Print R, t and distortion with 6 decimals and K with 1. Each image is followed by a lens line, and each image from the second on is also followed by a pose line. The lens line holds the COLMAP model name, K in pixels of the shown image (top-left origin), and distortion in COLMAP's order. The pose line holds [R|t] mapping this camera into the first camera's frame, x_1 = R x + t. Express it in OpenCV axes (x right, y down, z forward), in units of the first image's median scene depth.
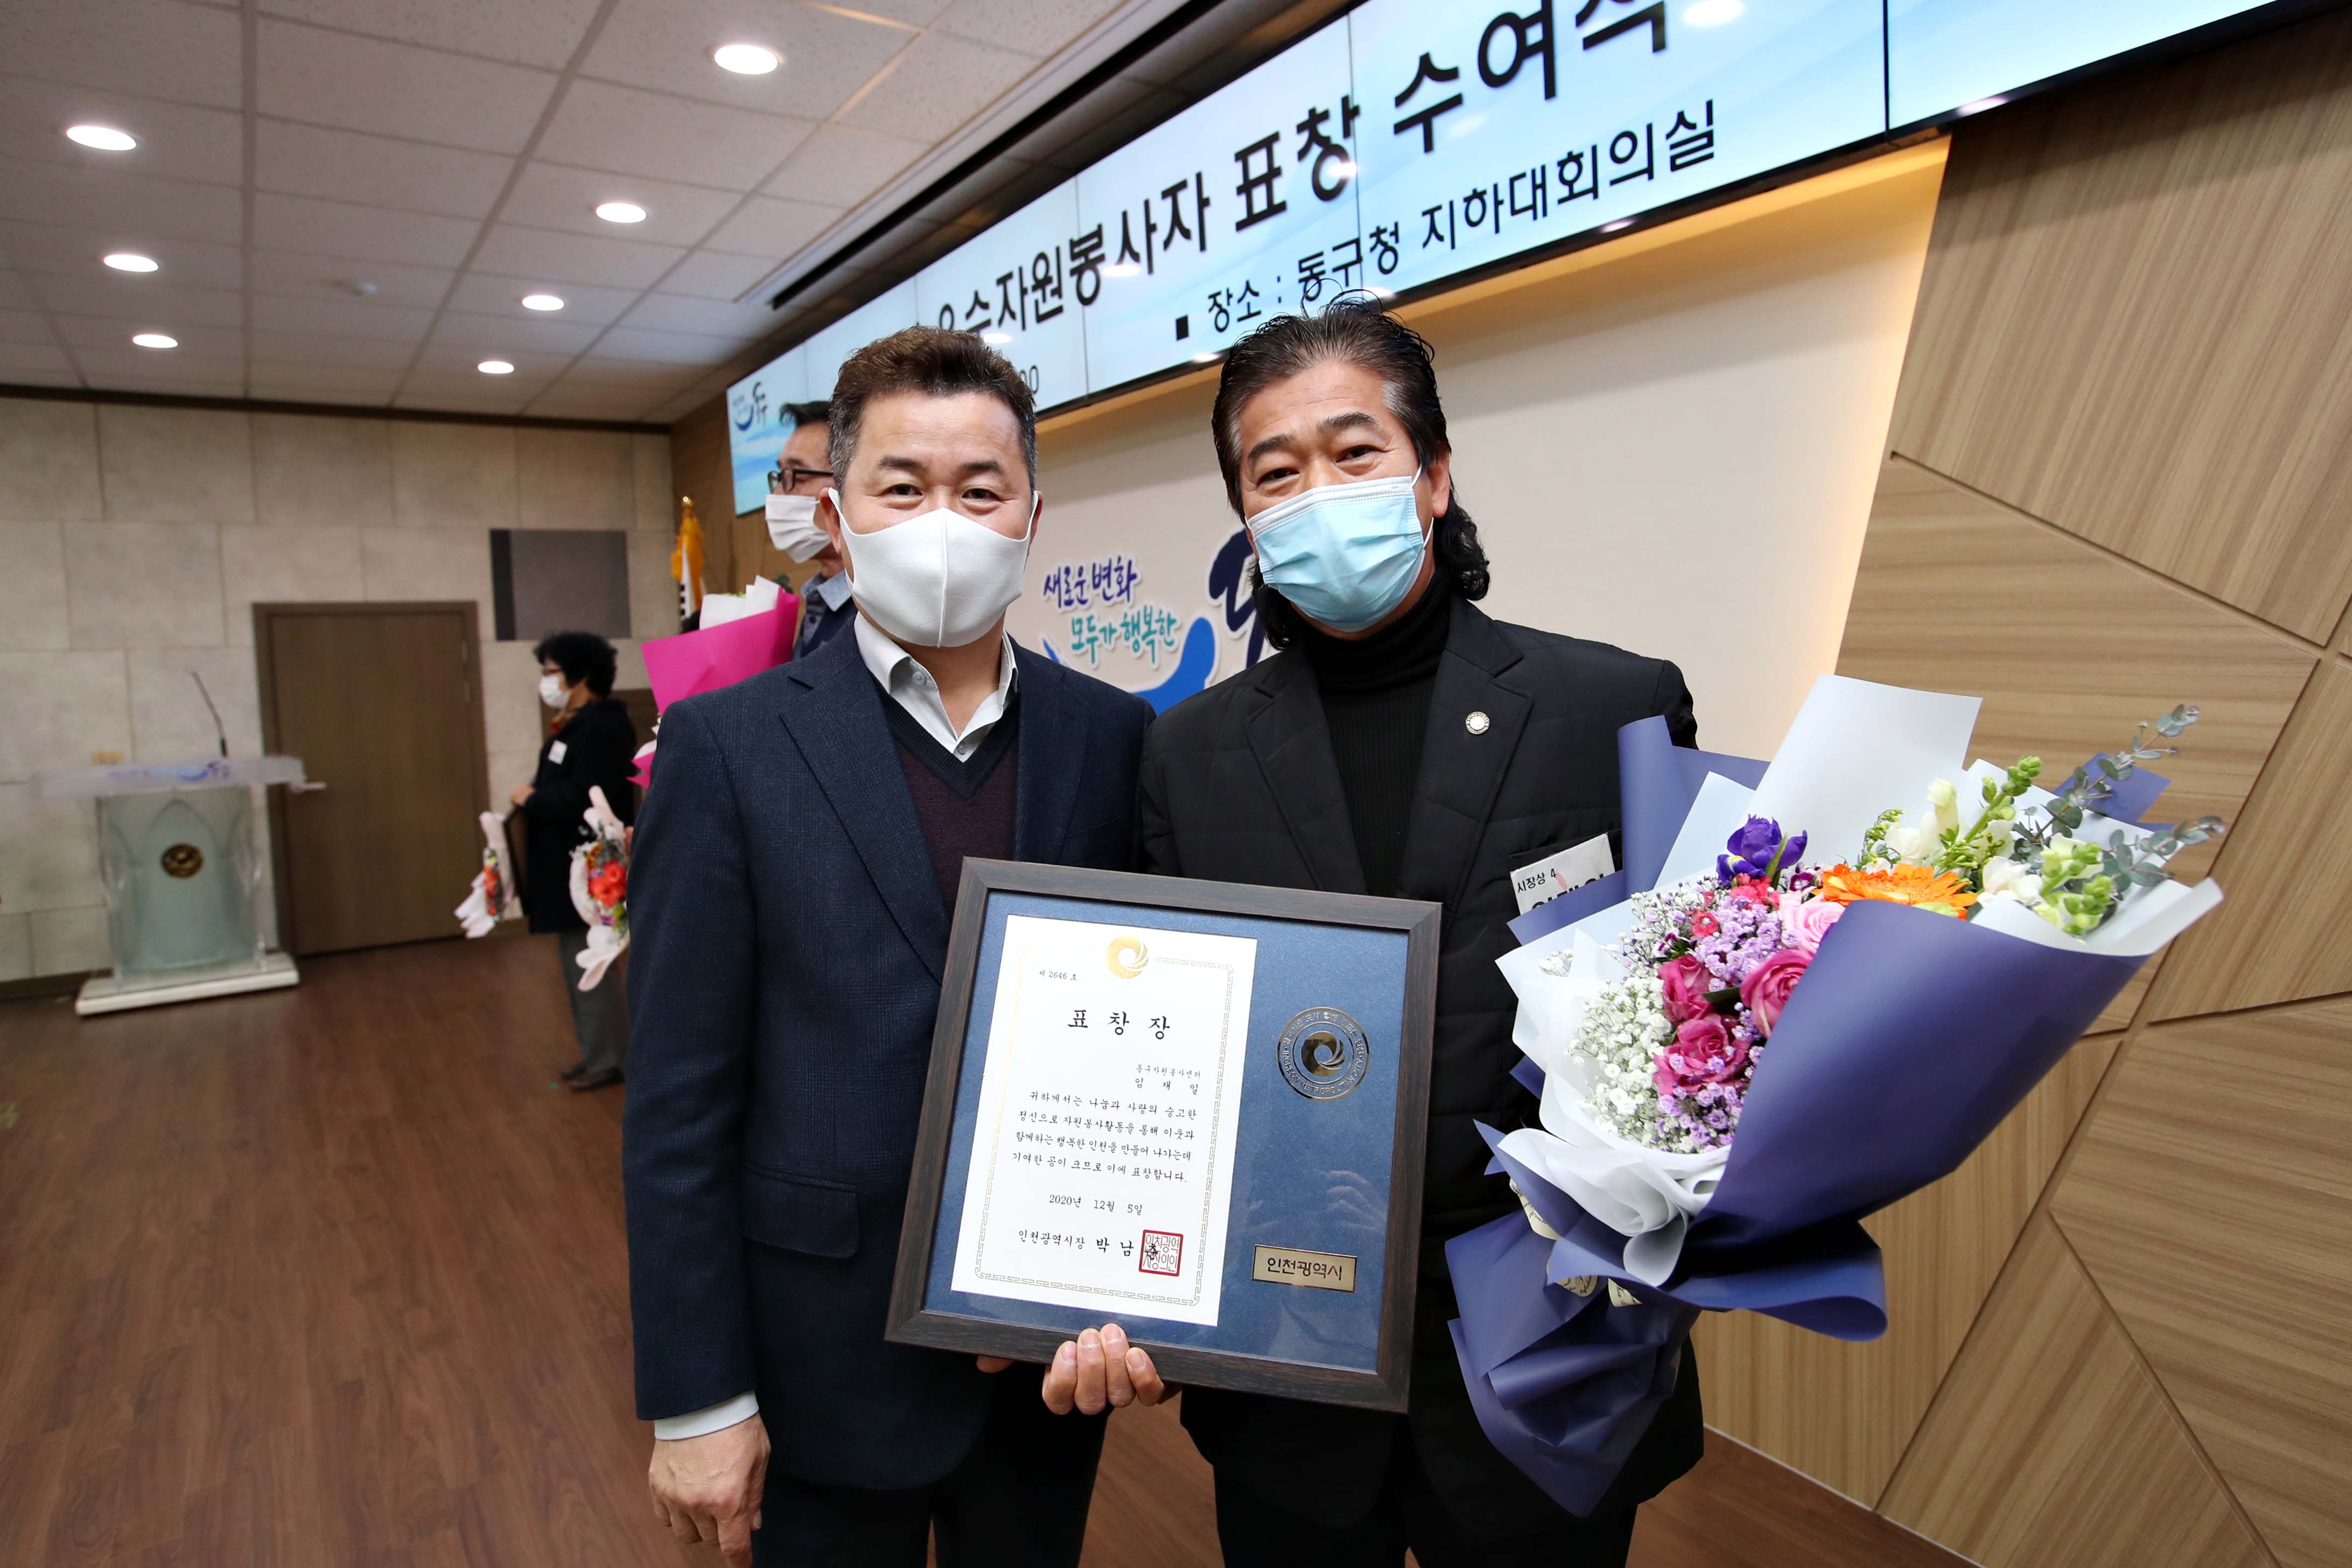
lens RADIAL K [[1408.9, 0, 1211.7], [0, 1408.9, 747.6], [0, 0, 1]] dist [-0.054857, 0.034125]
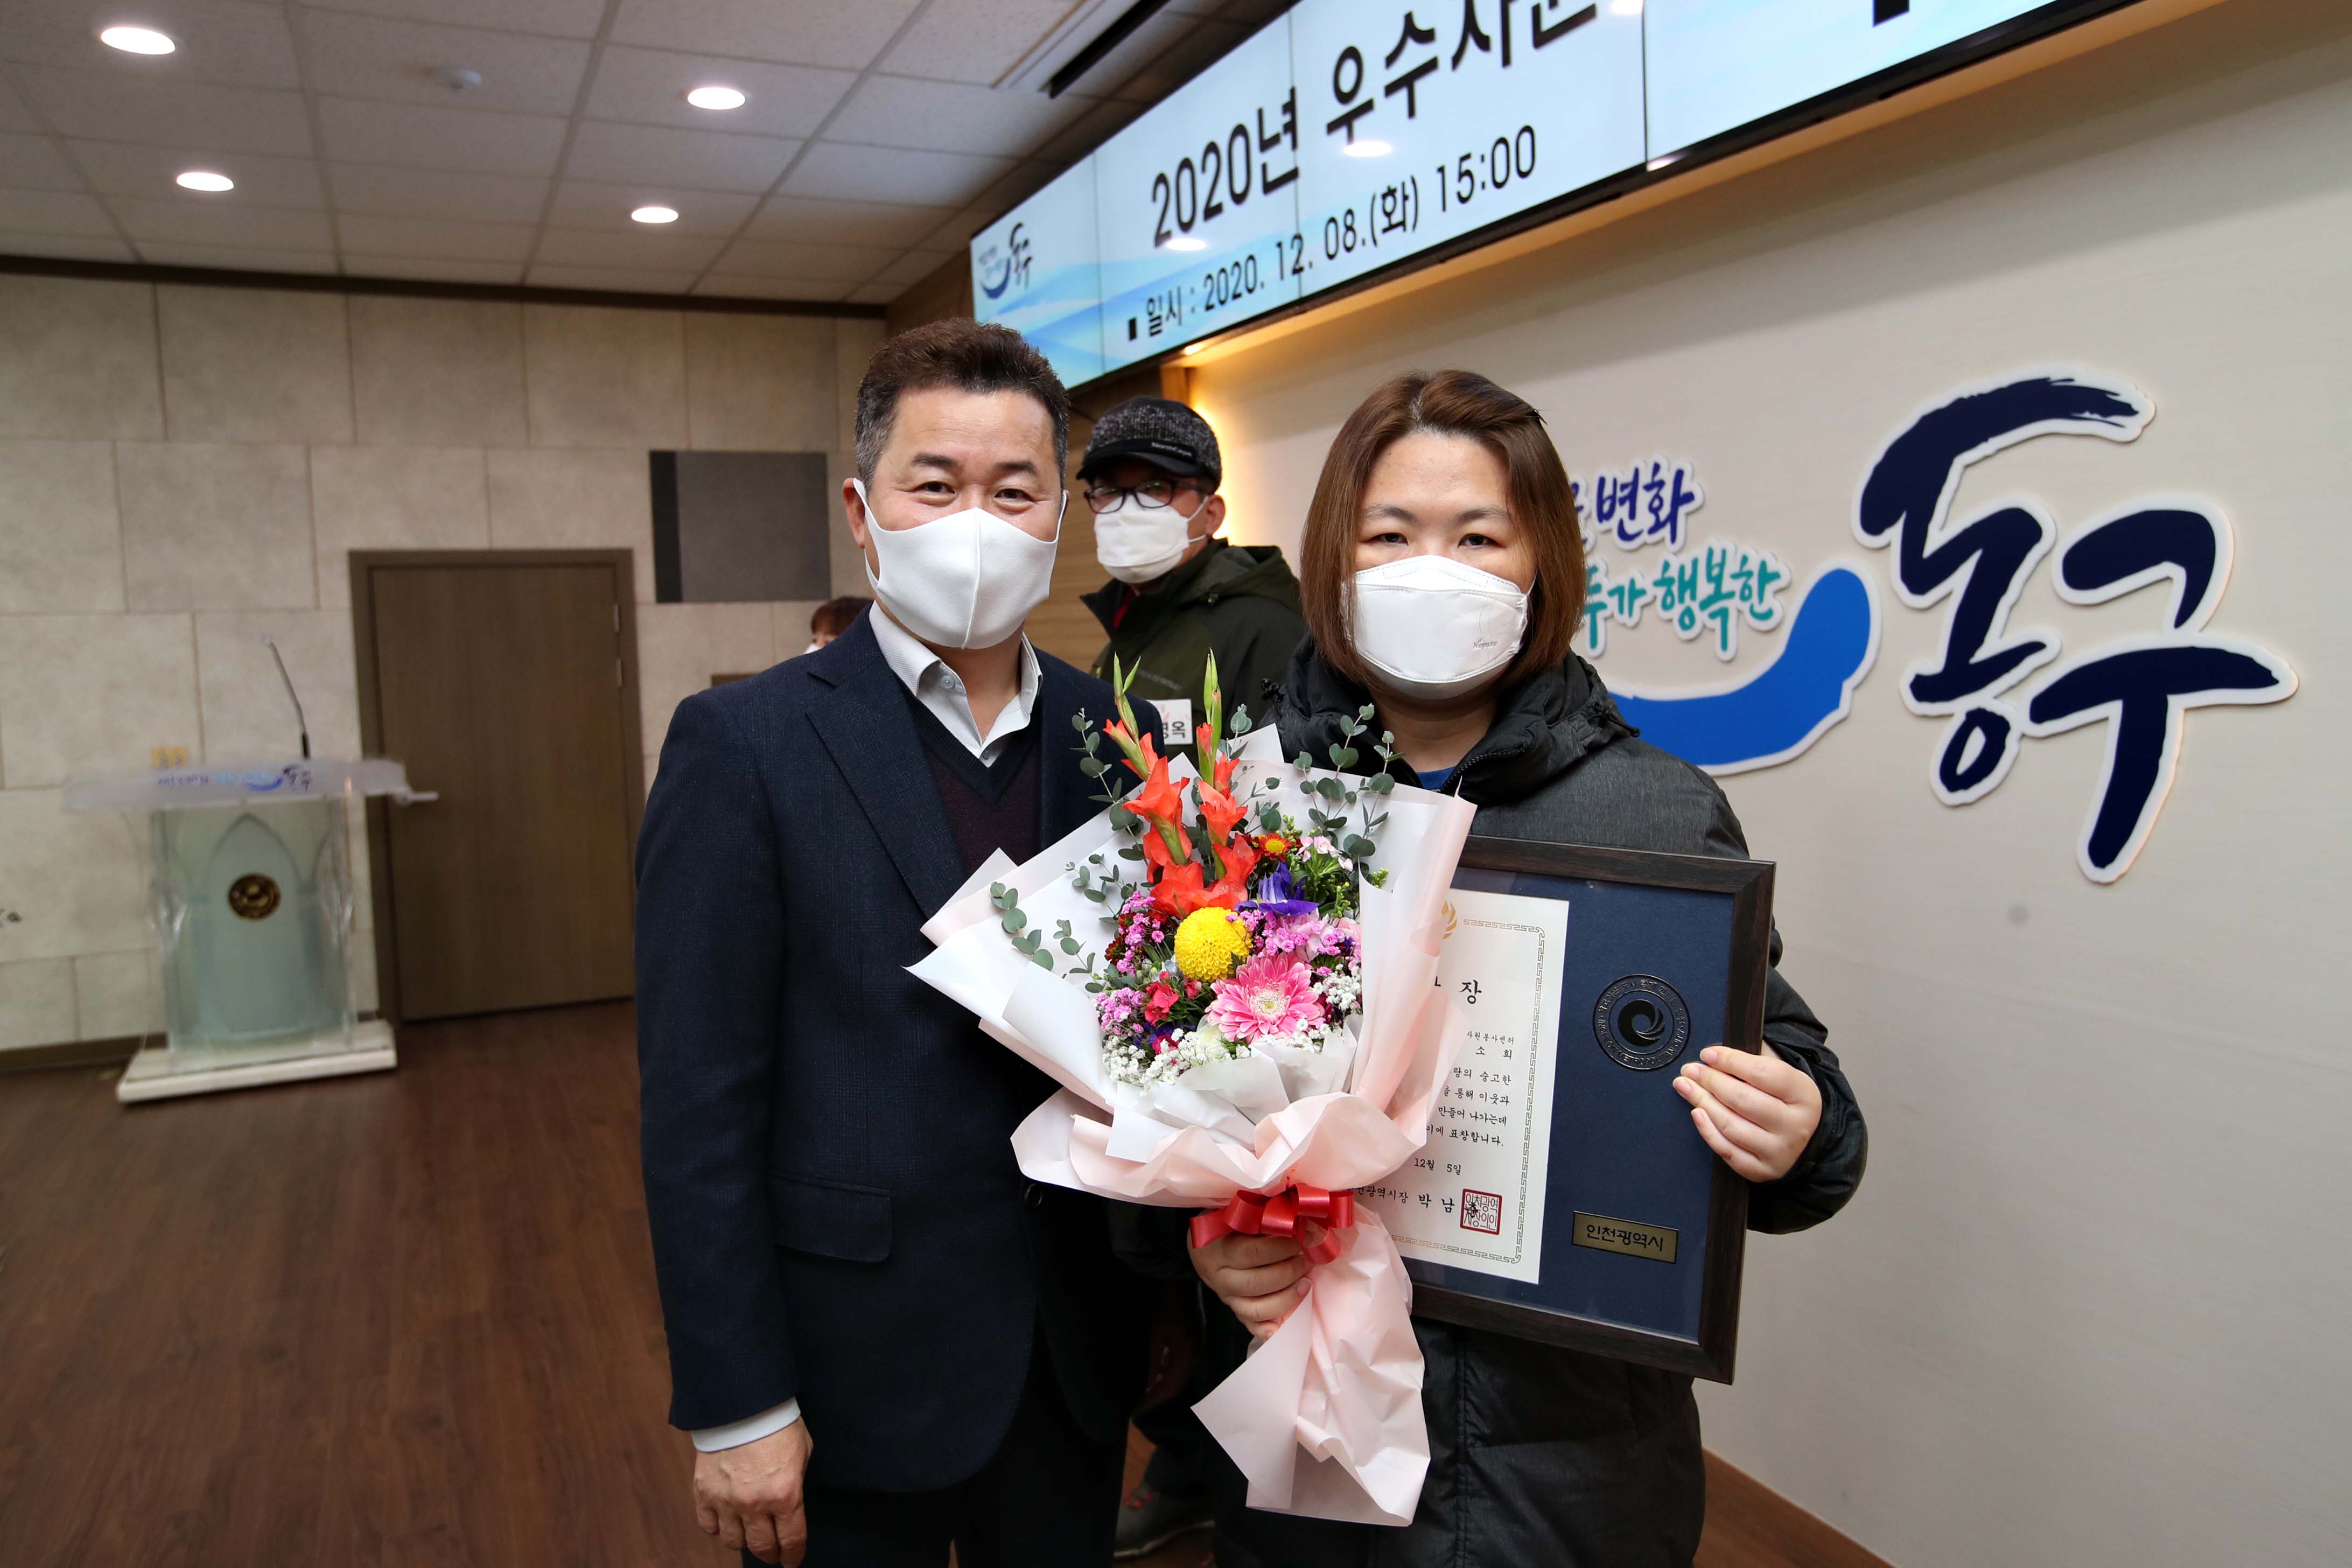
lens RADIAL K [[1727.2, 0, 1181.9], [0, 1727.2, 776.1], [0, 0, 1]] dist [-0.035515, 0.066047]
pose [[0.982561, 0.022291, -0.184602, -0.084563], [-0.018169, 0.999547, 0.023991, -0.014625], [0.185053, -0.020219, 0.982521, 0.184255]]
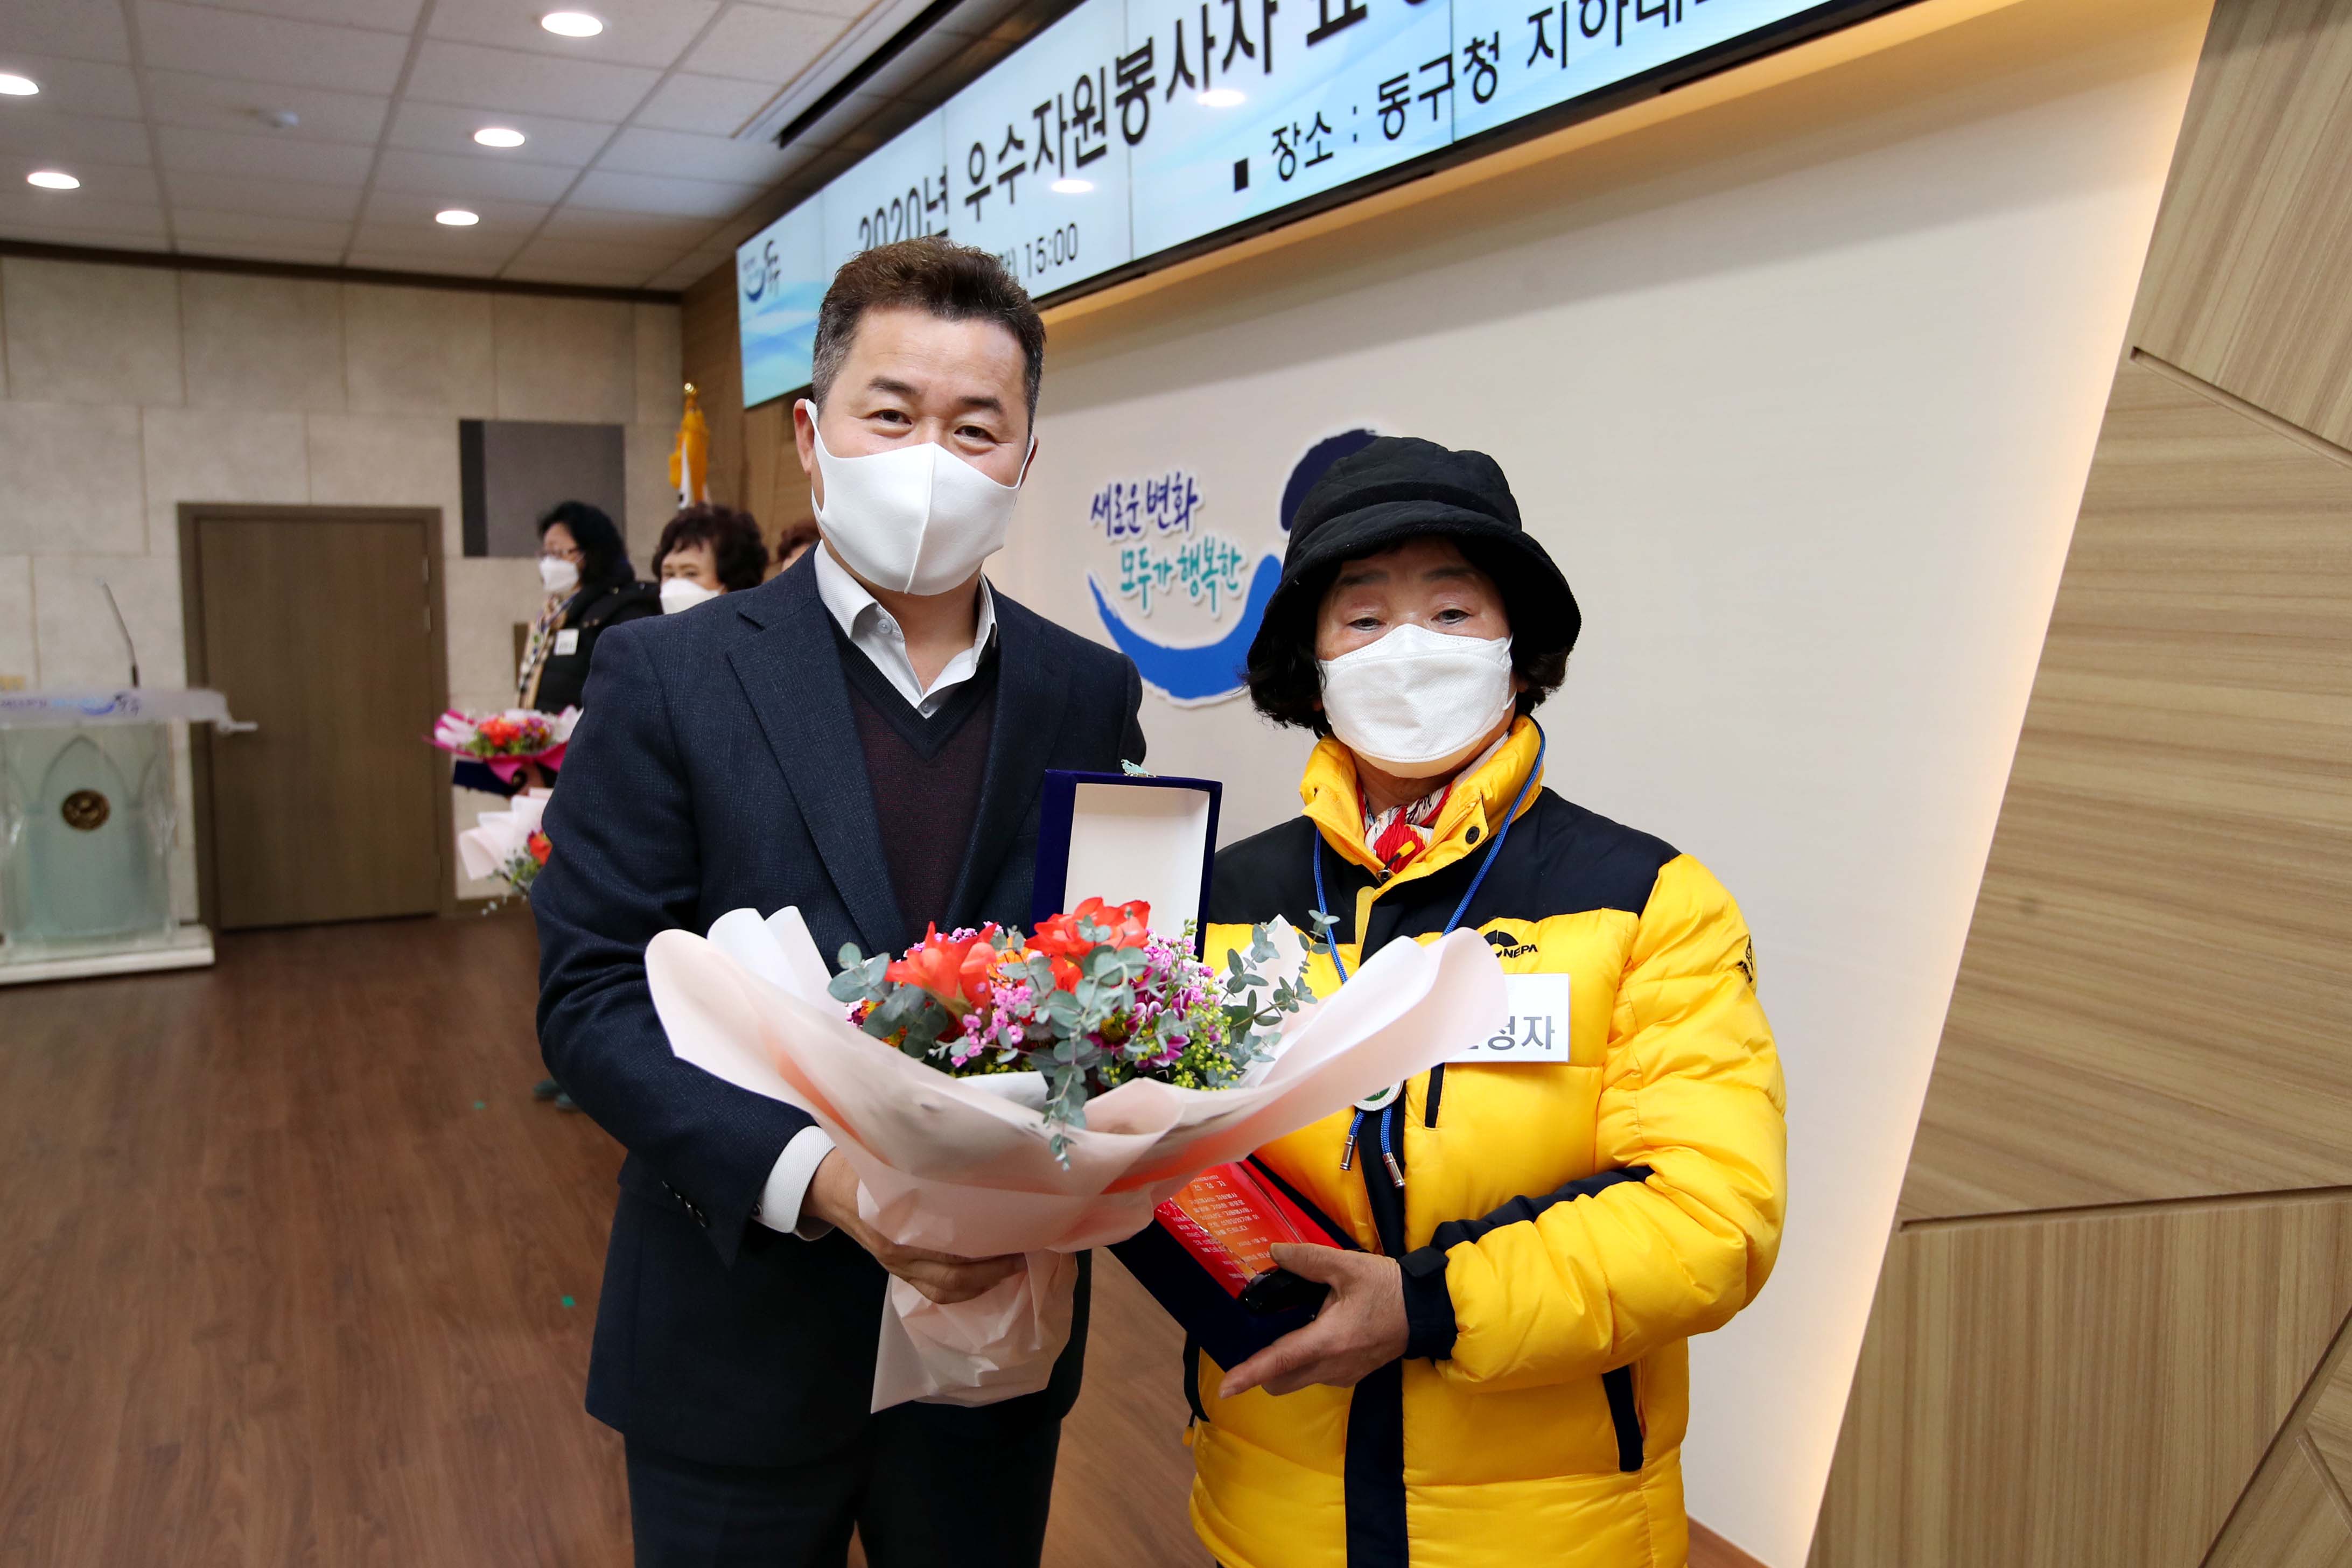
lens RADIAL K [[1816.5, 0, 1164.7], [0, 1816.5, 764.7], [0, 0, 1]] dist [-0.030672, 0.063621]
pose [[0.990145, 0.042231, -0.133525, 0.046178], [-0.038677, 0.998828, 0.029103, -0.002637], [0.134597, -0.023652, 0.990618, 0.003554]]
